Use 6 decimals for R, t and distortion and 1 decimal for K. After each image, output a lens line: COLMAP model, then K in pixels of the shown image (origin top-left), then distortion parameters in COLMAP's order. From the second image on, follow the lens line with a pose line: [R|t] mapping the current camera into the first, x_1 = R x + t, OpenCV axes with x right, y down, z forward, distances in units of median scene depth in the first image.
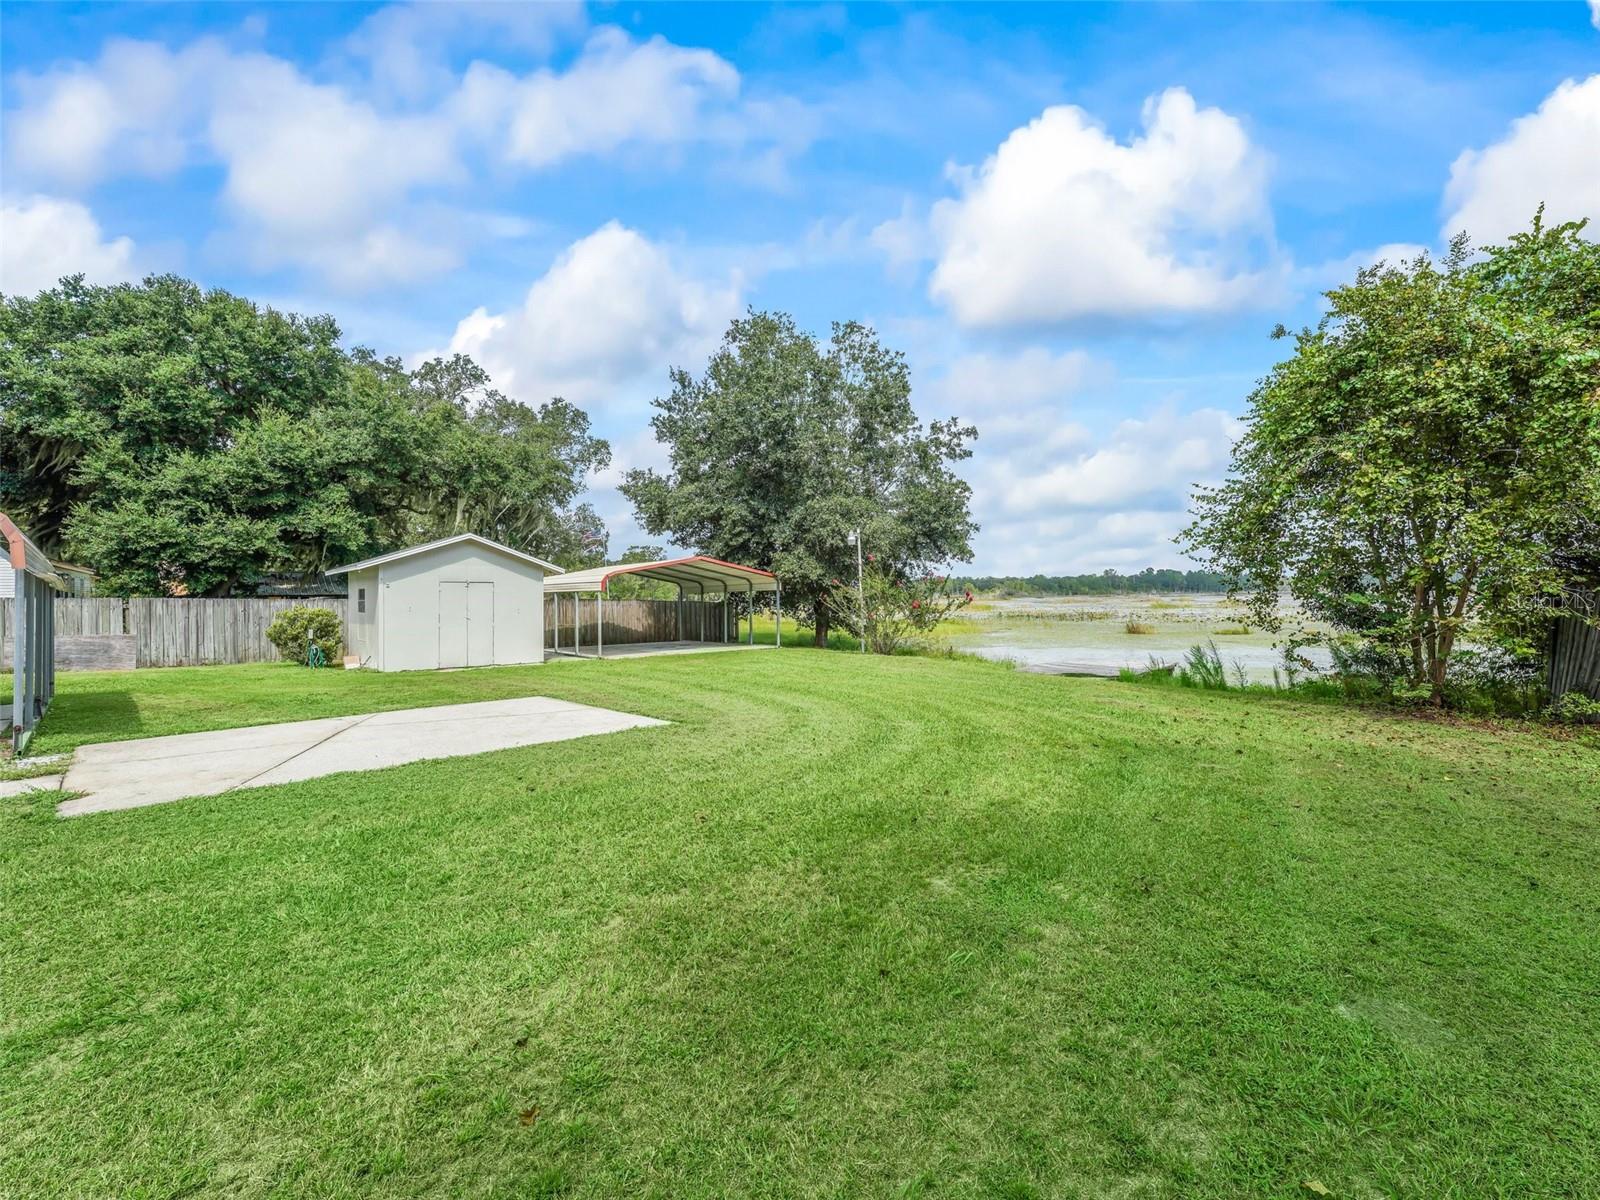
lens RADIAL K [[717.5, 0, 800.0], [0, 717.5, 600.0], [0, 0, 1]] dist [0.002383, 0.000258]
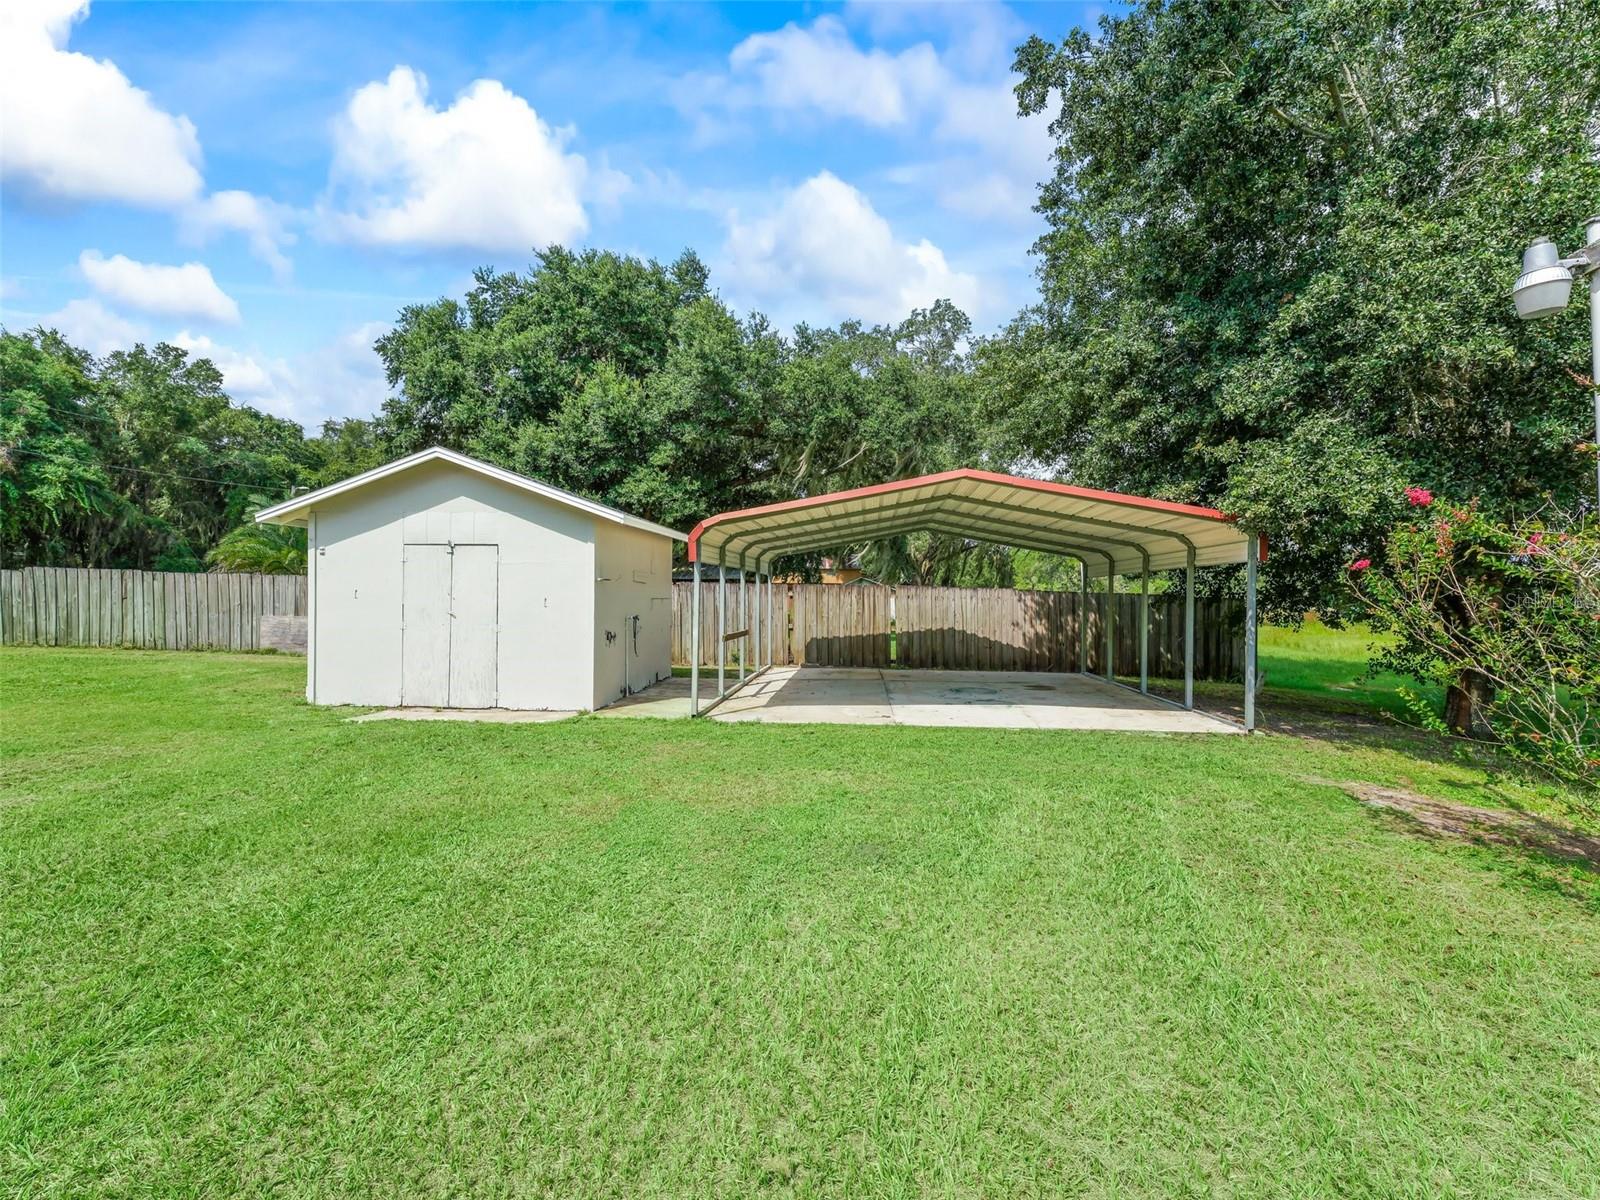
lens RADIAL K [[717.5, 0, 800.0], [0, 717.5, 600.0], [0, 0, 1]] dist [0.002383, 0.000258]
pose [[0.698491, 0.024053, -0.715214, 0.062280], [-0.015989, 0.999710, 0.018005, 0.001134], [0.715440, -0.001141, 0.698673, 0.625279]]
